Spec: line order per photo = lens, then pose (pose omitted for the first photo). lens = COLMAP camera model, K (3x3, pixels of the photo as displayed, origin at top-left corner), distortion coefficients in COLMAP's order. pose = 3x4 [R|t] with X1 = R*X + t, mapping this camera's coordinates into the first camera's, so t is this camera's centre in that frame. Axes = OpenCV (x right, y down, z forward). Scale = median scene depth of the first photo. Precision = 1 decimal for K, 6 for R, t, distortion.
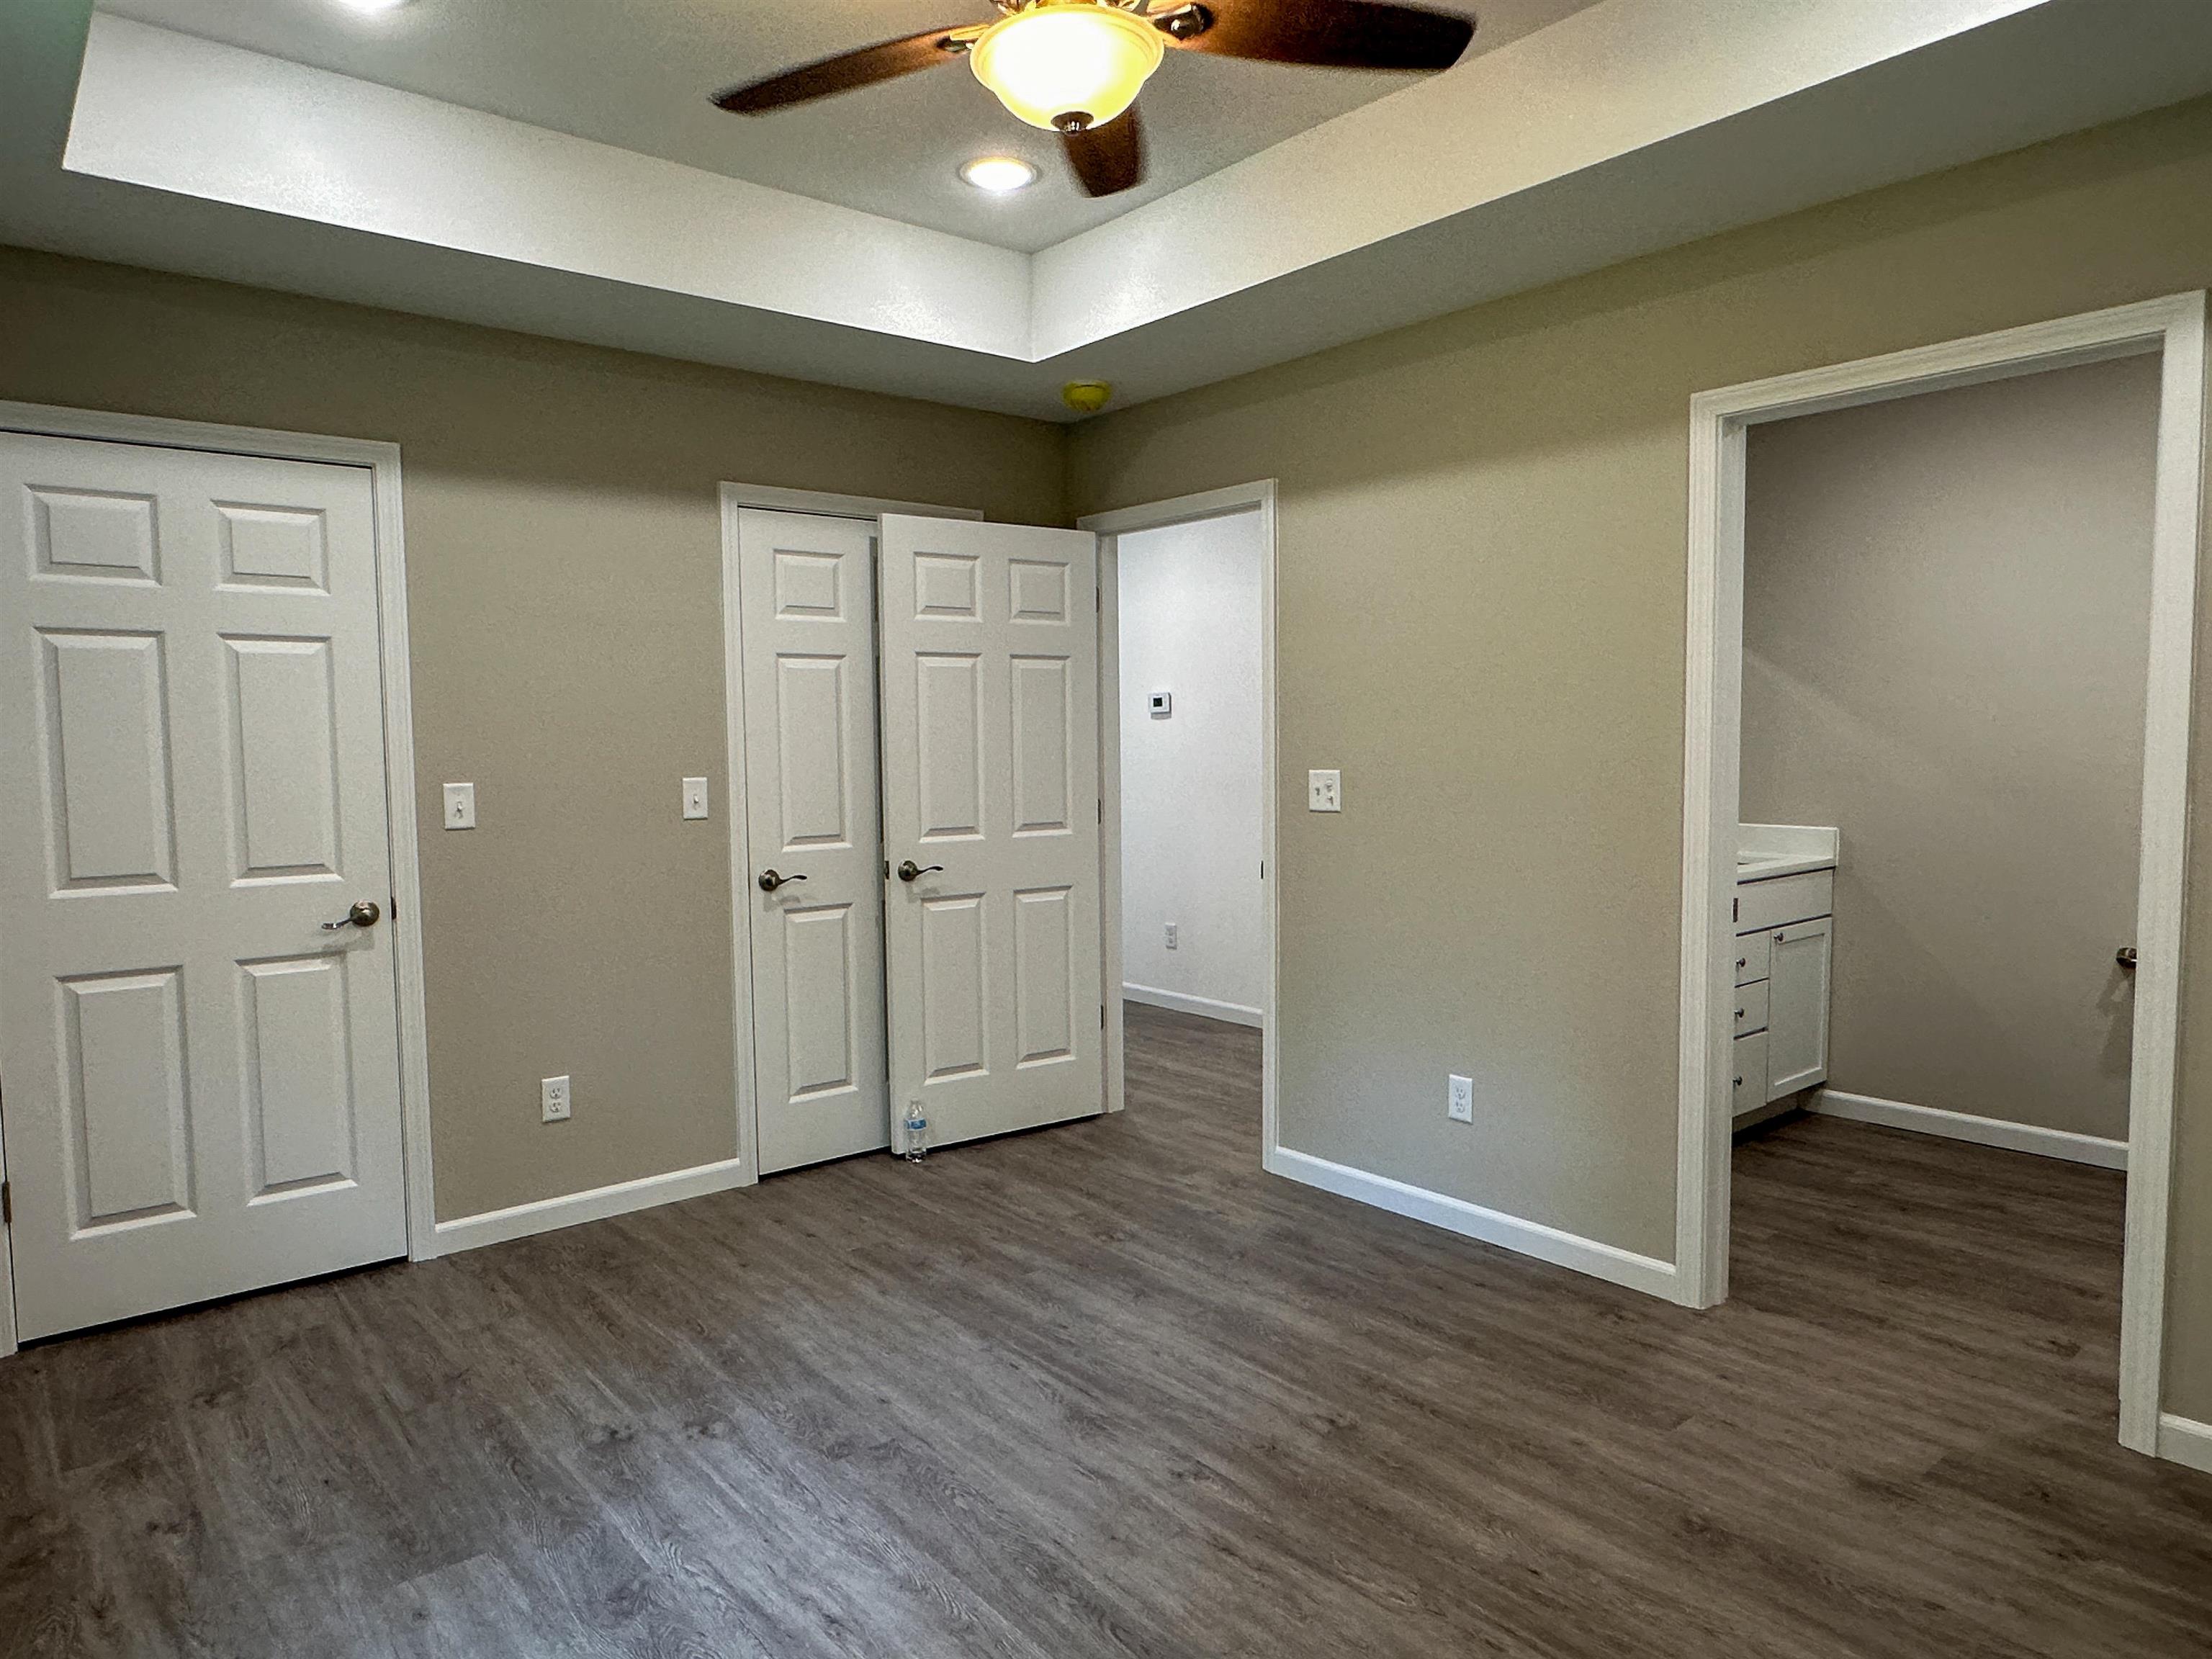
lens RADIAL K [[1363.4, 0, 1089.3], [0, 1363.4, 827.5], [0, 0, 1]] dist [-0.011802, -0.000381]
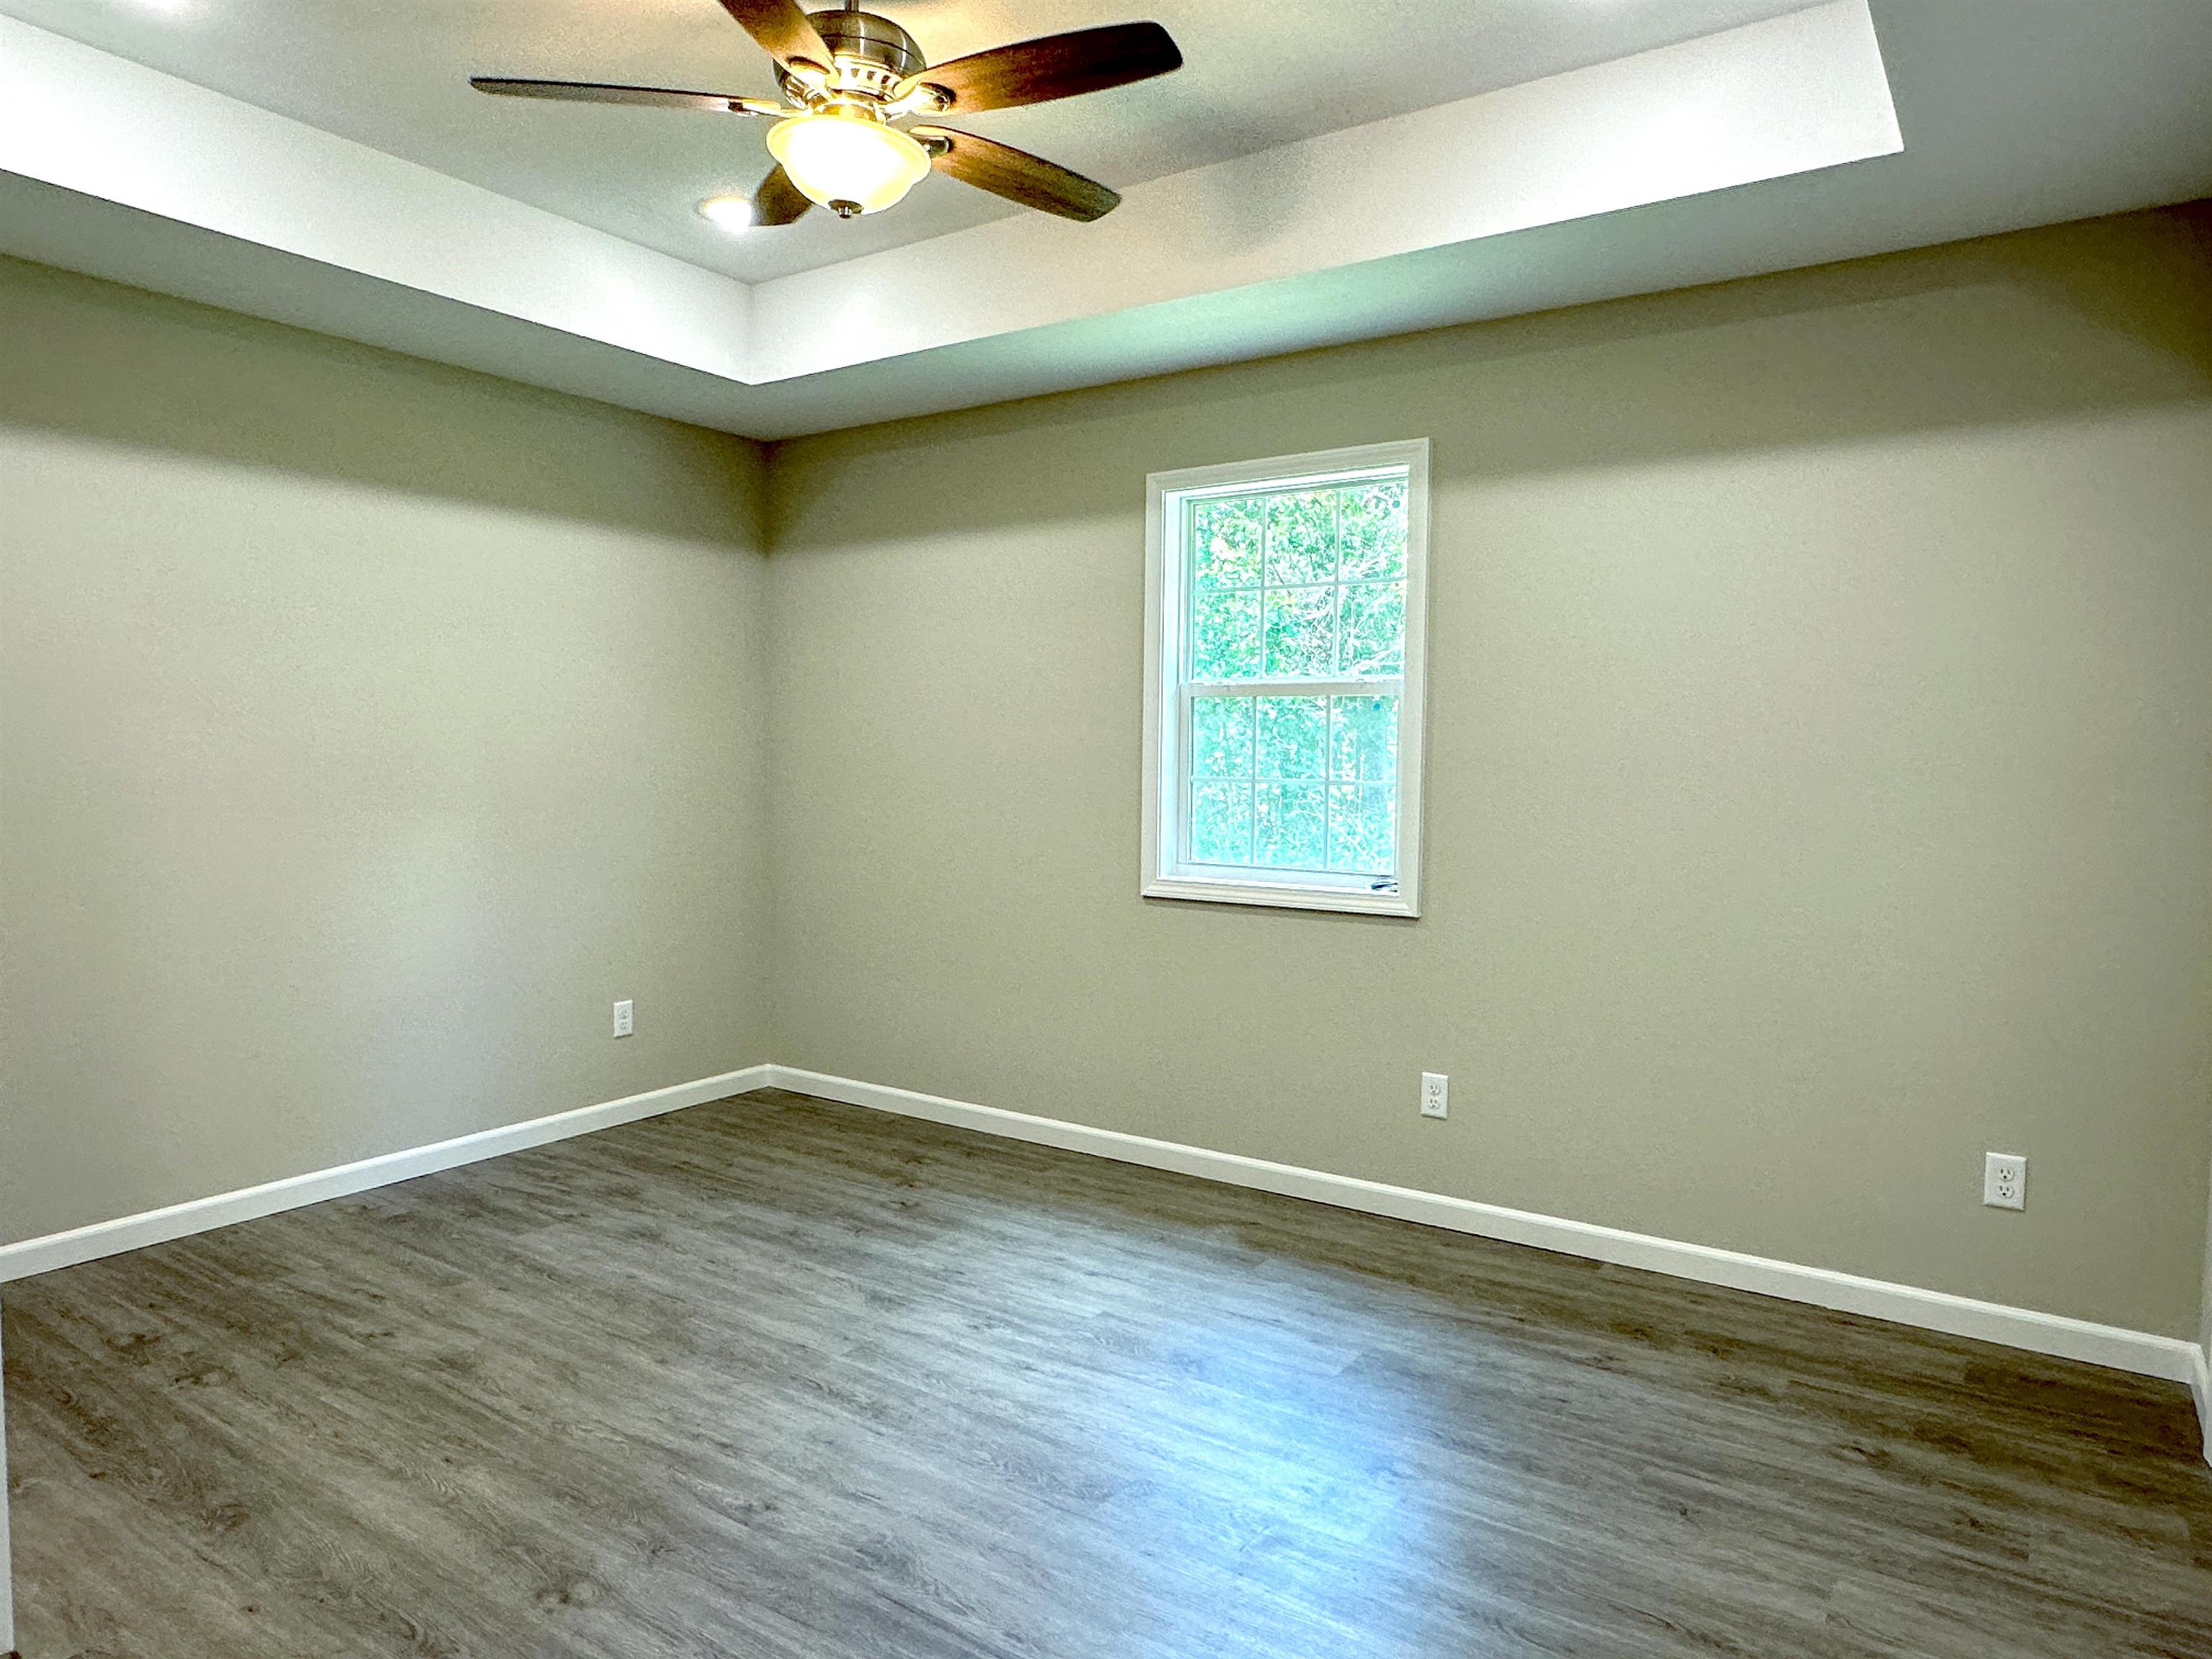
lens RADIAL K [[1363.4, 0, 1089.3], [0, 1363.4, 827.5], [0, 0, 1]] dist [-0.011802, -0.000381]
pose [[-0.958549, 0.017408, -0.284394, 0.115139], [-0.018078, 0.992405, 0.121678, -0.109592], [0.284353, 0.121776, -0.950954, 1.946684]]
